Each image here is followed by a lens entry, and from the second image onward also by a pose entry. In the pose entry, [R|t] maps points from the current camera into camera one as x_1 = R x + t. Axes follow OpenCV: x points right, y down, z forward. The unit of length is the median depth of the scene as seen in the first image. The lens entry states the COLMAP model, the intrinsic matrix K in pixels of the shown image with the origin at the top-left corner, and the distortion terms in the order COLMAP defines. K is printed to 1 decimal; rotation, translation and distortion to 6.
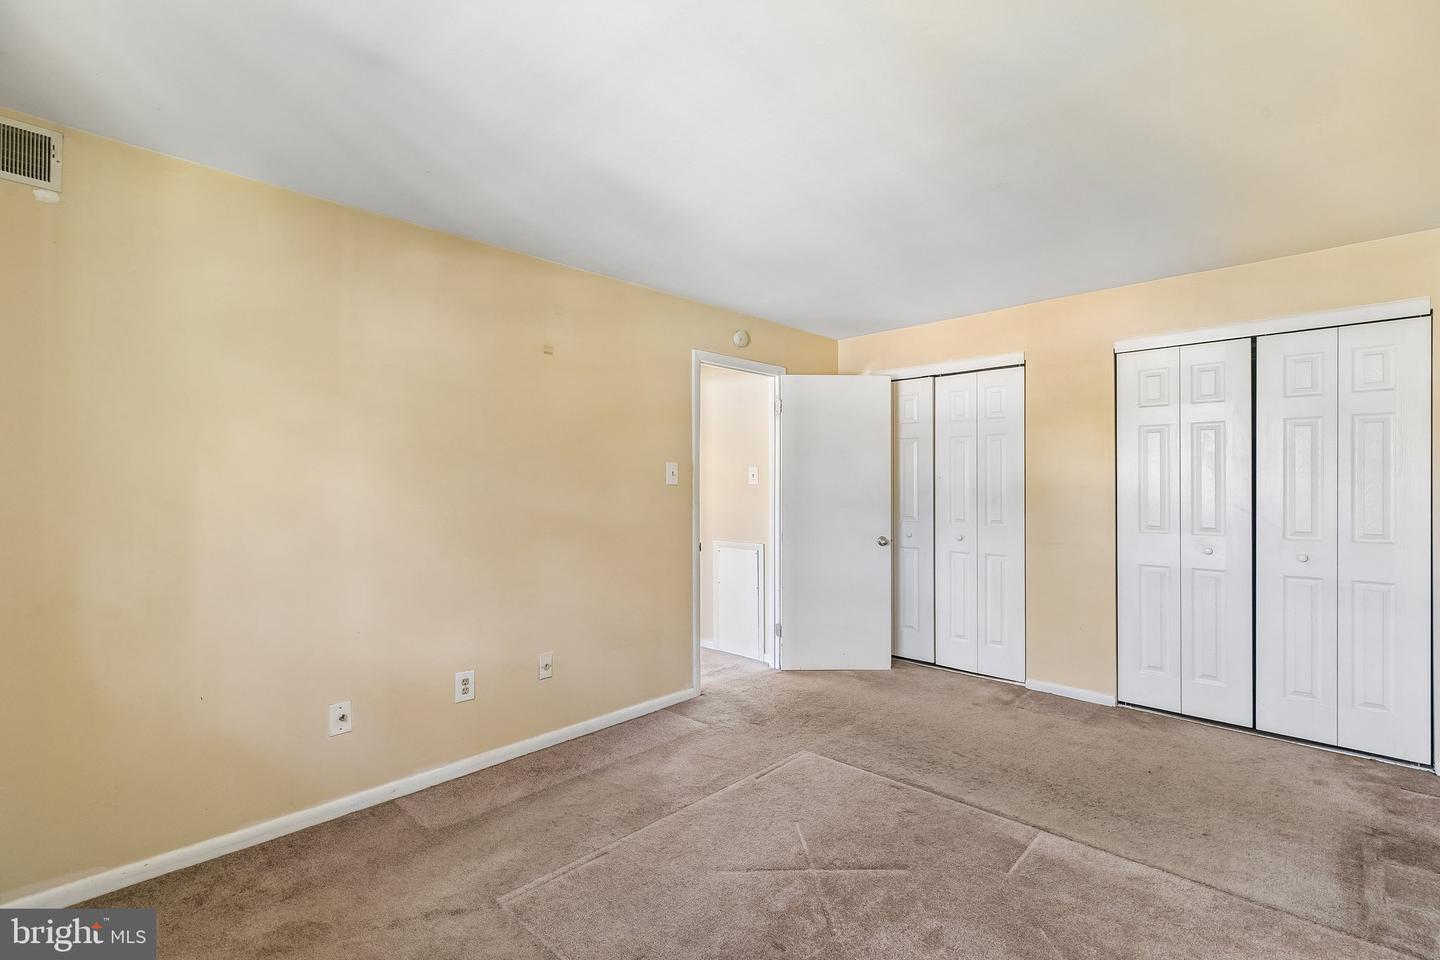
lens RADIAL K [[648.9, 0, 720.4], [0, 648.9, 487.5], [0, 0, 1]] dist [0.001706, -0.000190]
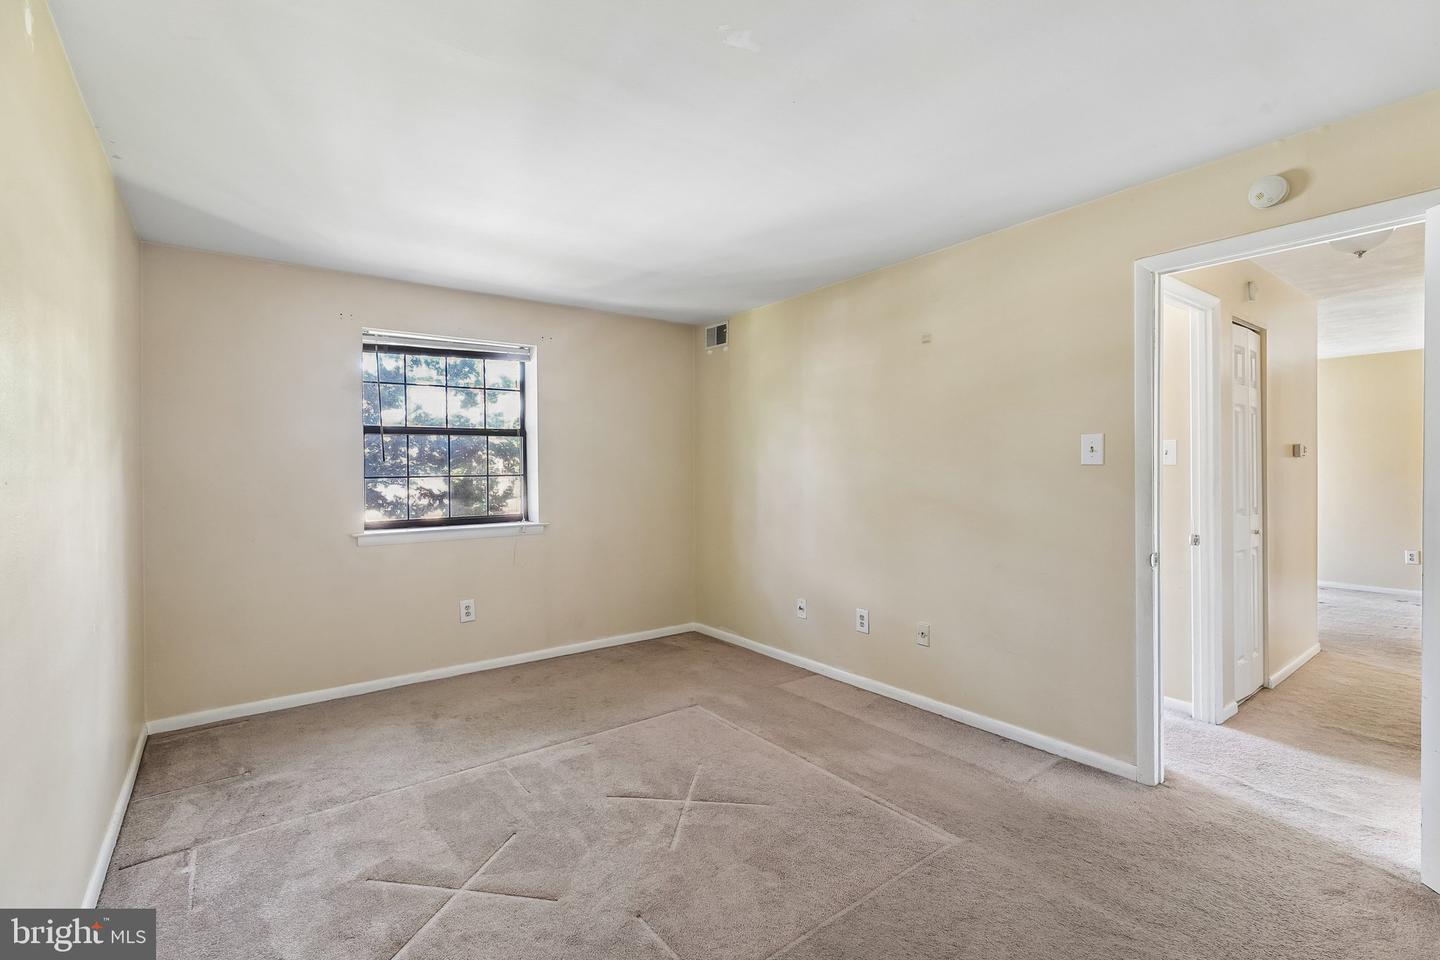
lens RADIAL K [[648.9, 0, 708.2], [0, 648.9, 475.6], [0, 0, 1]] dist [0.001706, -0.000190]
pose [[-0.172292, 0.012717, -0.984964, 0.851219], [-0.000449, 0.999916, 0.012989, -0.001109], [0.985046, 0.002680, -0.172272, 0.834504]]
